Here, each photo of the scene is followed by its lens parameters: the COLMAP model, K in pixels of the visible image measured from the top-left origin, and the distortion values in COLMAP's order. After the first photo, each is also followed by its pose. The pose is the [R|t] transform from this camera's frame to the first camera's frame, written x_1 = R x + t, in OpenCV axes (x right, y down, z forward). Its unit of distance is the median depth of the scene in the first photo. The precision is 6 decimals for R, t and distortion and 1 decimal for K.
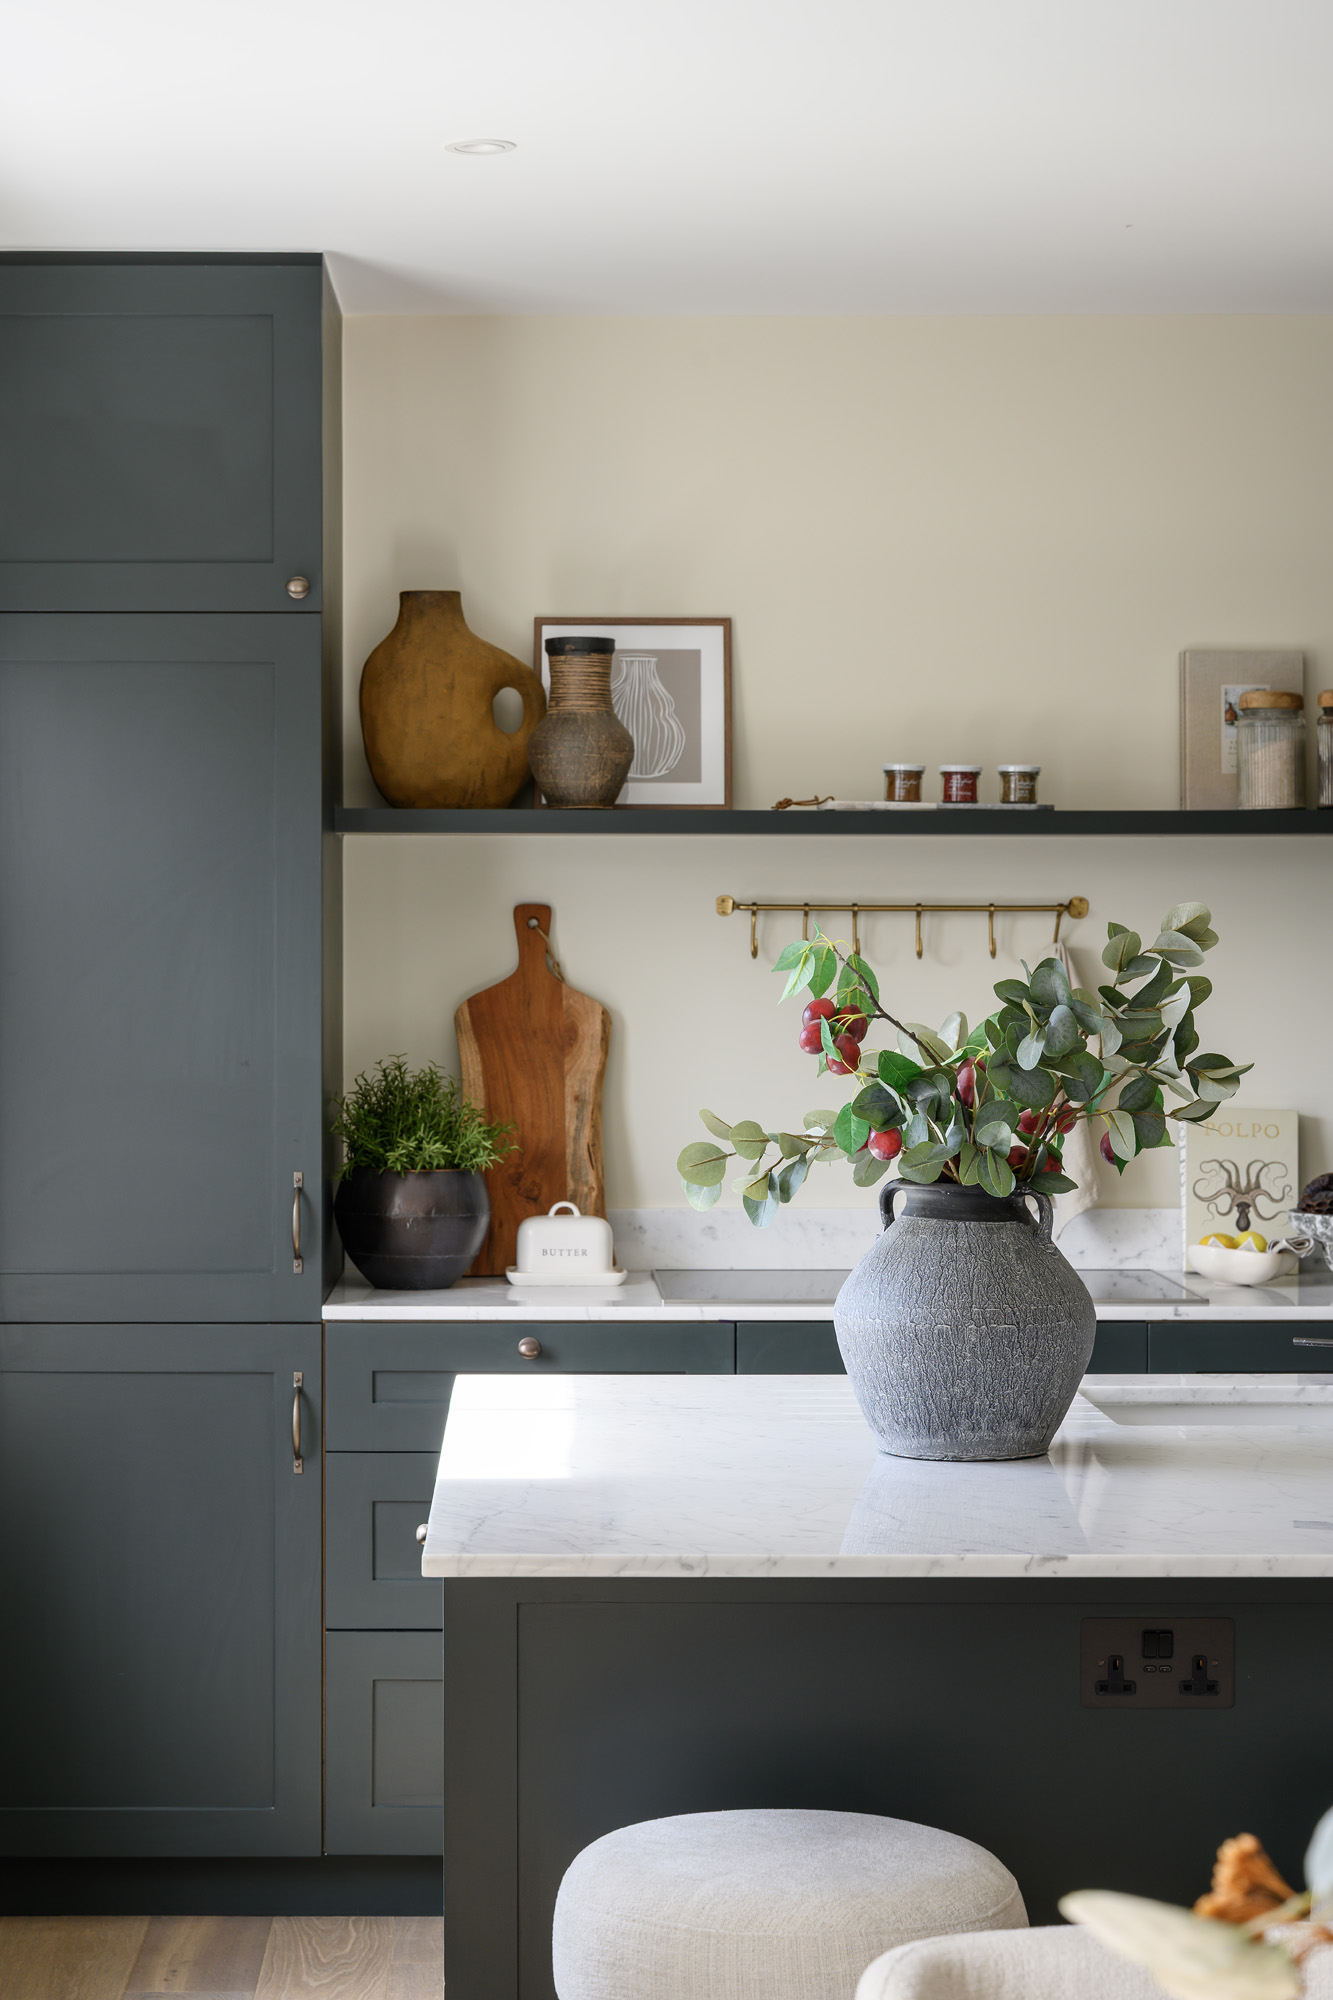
lens RADIAL K [[3828.5, 0, 664.9], [0, 3828.5, 999.6], [0, 0, 1]] dist [-0.026839, 0.000000]
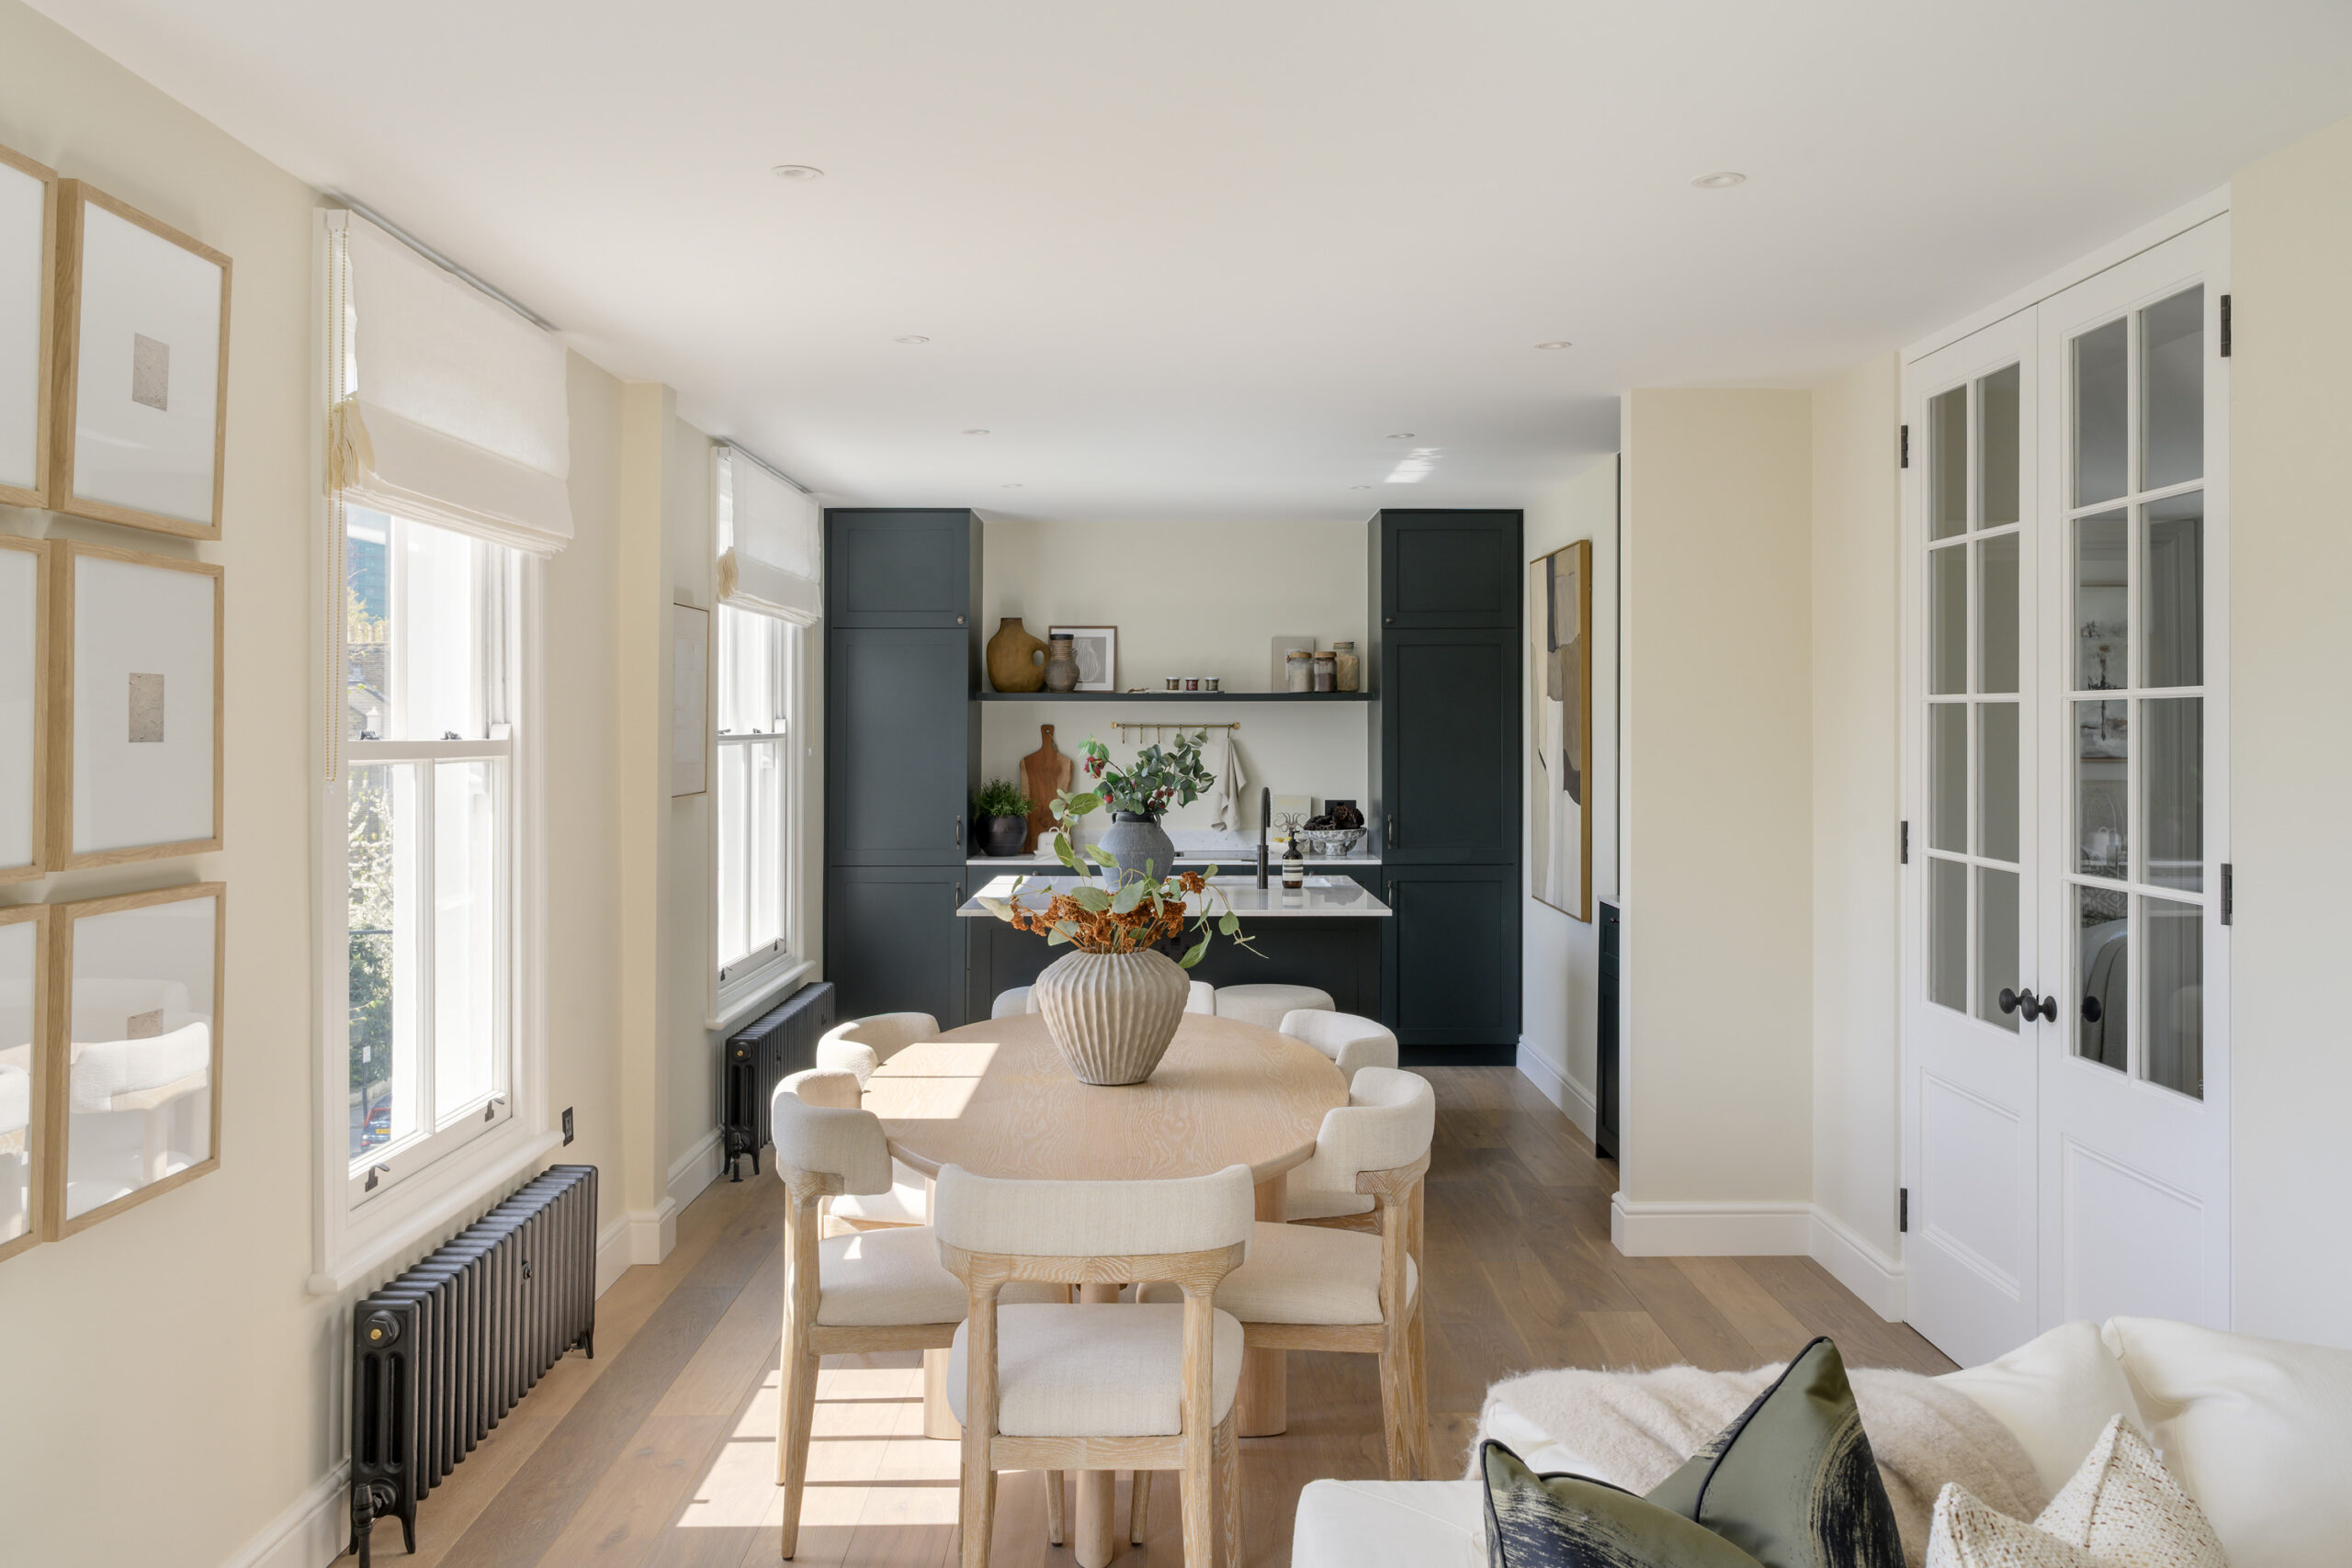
lens RADIAL K [[1716.6, 0, 1225.3], [0, 1716.6, 684.3], [0, 0, 1]] dist [-0.073465, -0.001743]
pose [[0.999813, -0.000405, 0.019326, 0.080134], [0.001257, 0.999027, -0.044074, 0.001820], [-0.019289, 0.044090, 0.998841, -0.320924]]
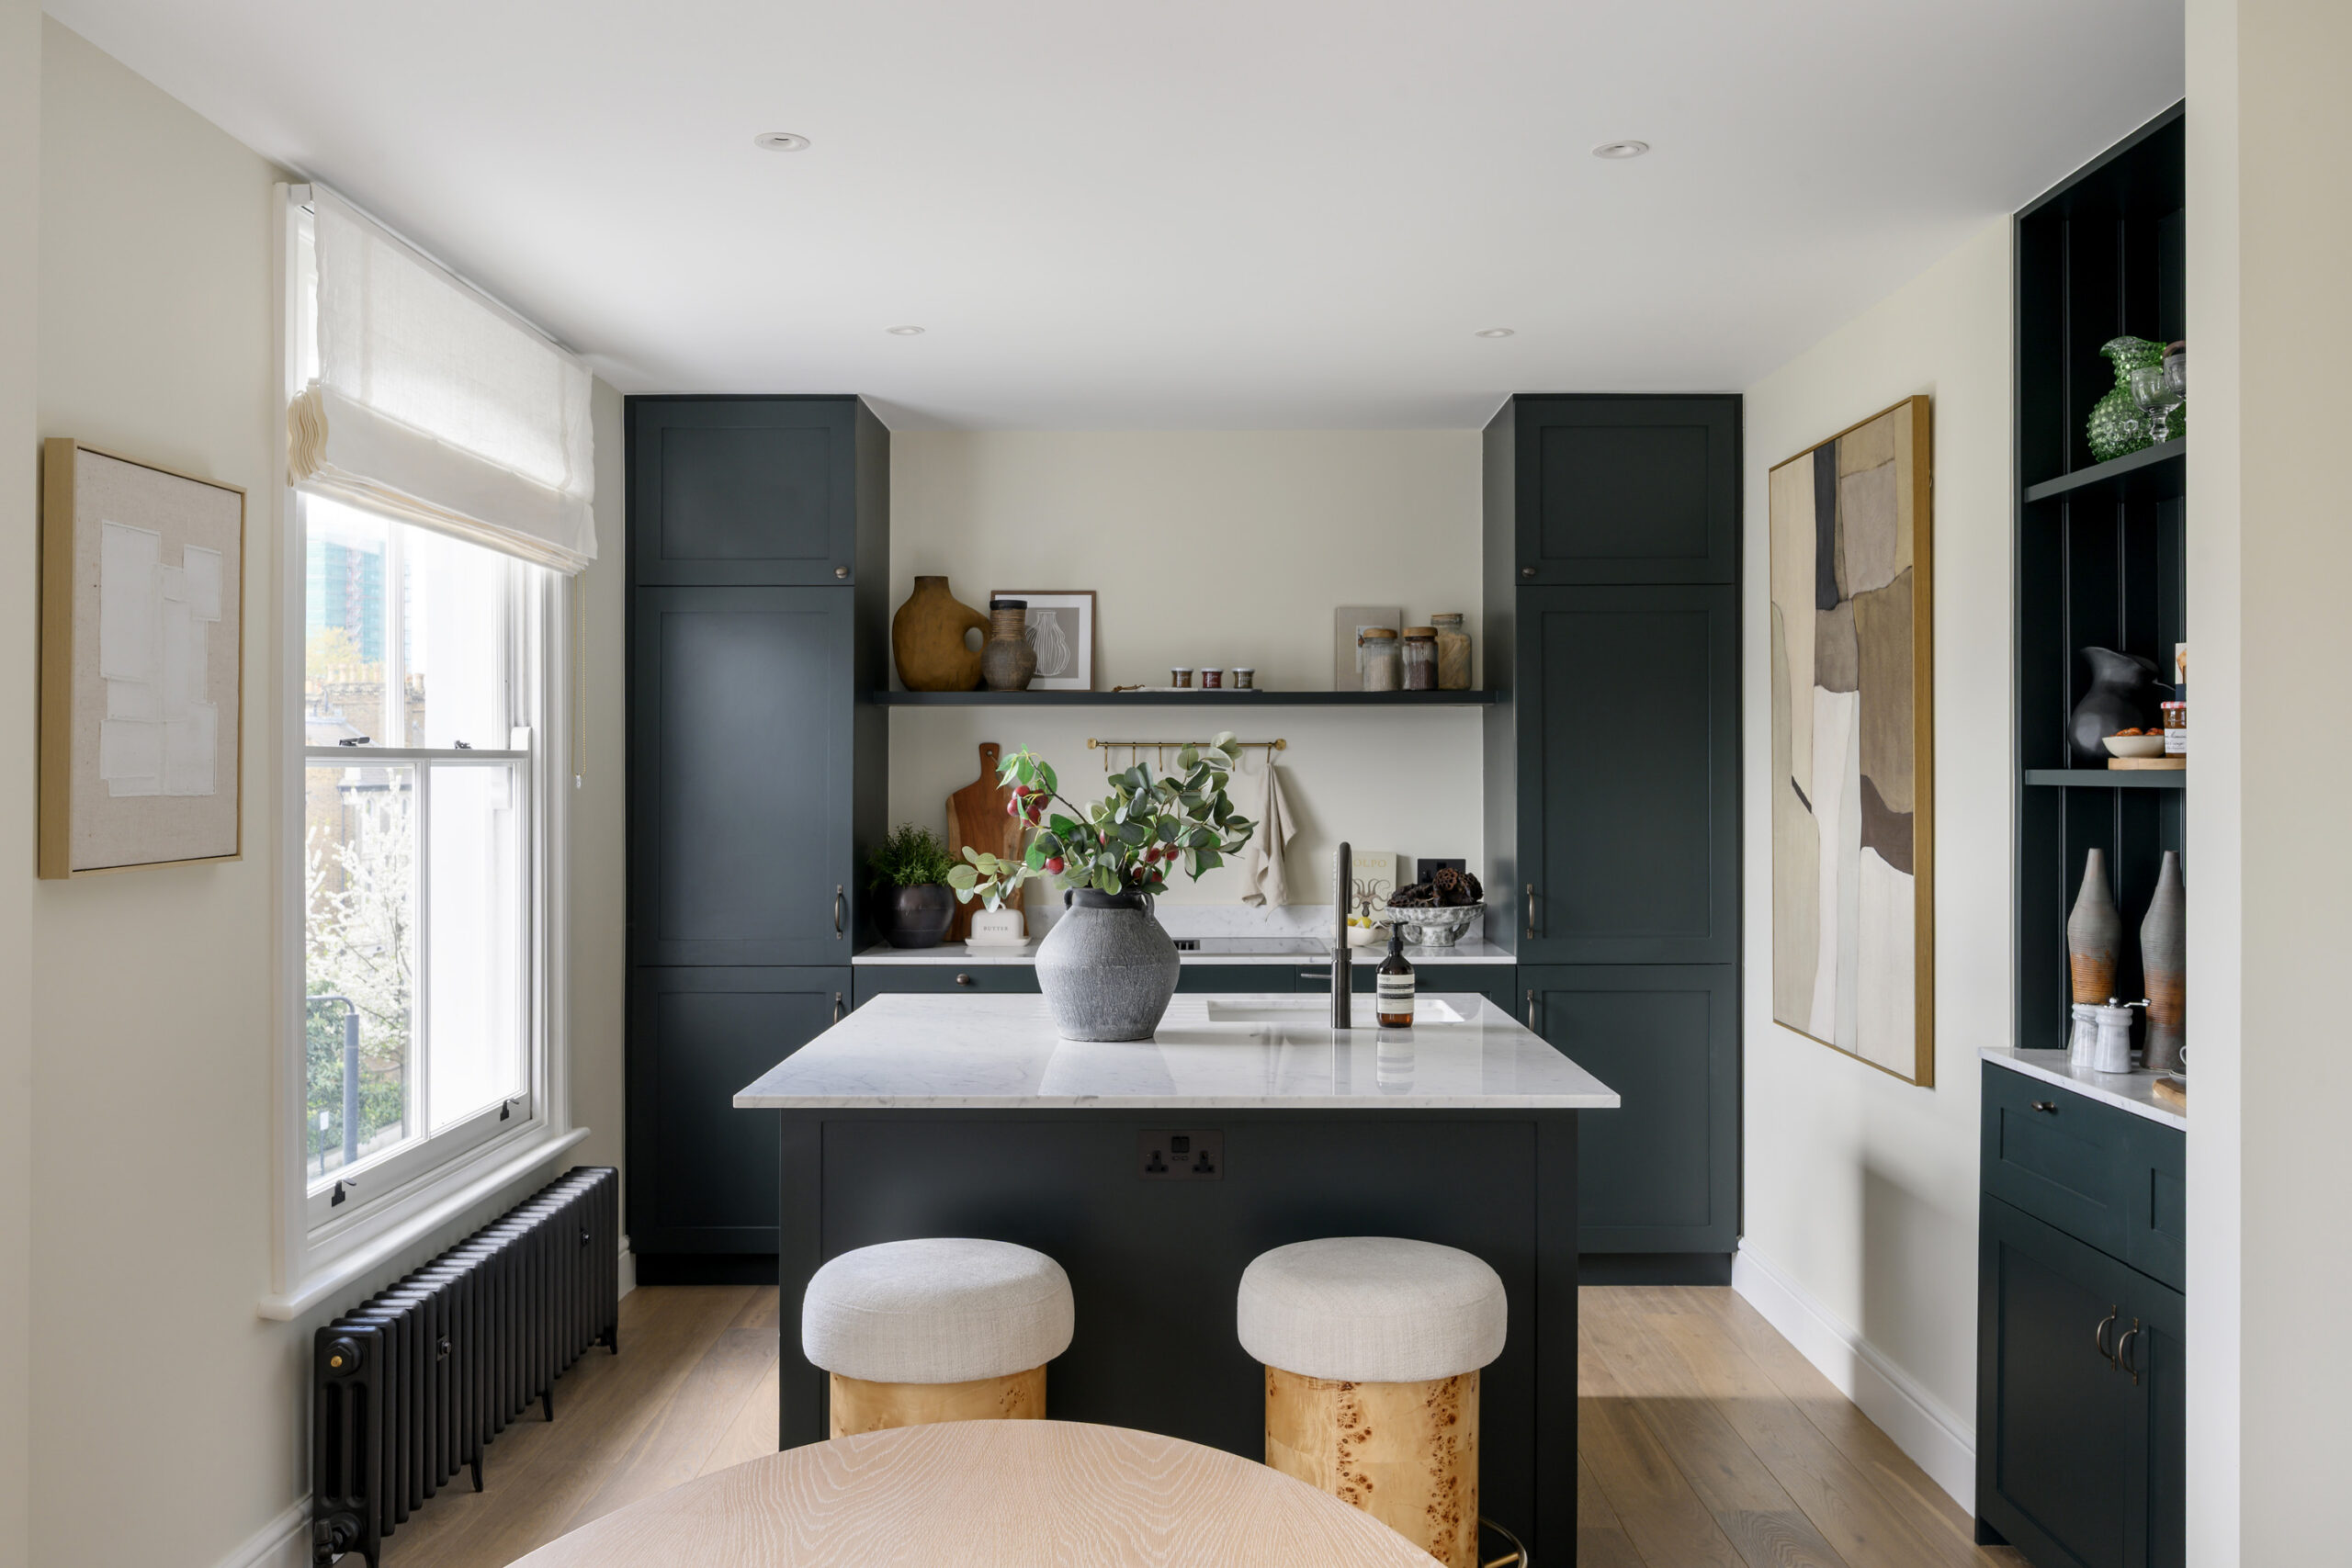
lens RADIAL K [[1949.1, 0, 1190.6], [0, 1949.1, 773.8], [0, 0, 1]] dist [-0.015642, -0.005924]
pose [[0.999938, -0.002037, -0.010918, 0.080017], [0.001876, 0.999889, -0.014749, 0.004755], [0.010947, 0.014727, 0.999832, 0.048205]]
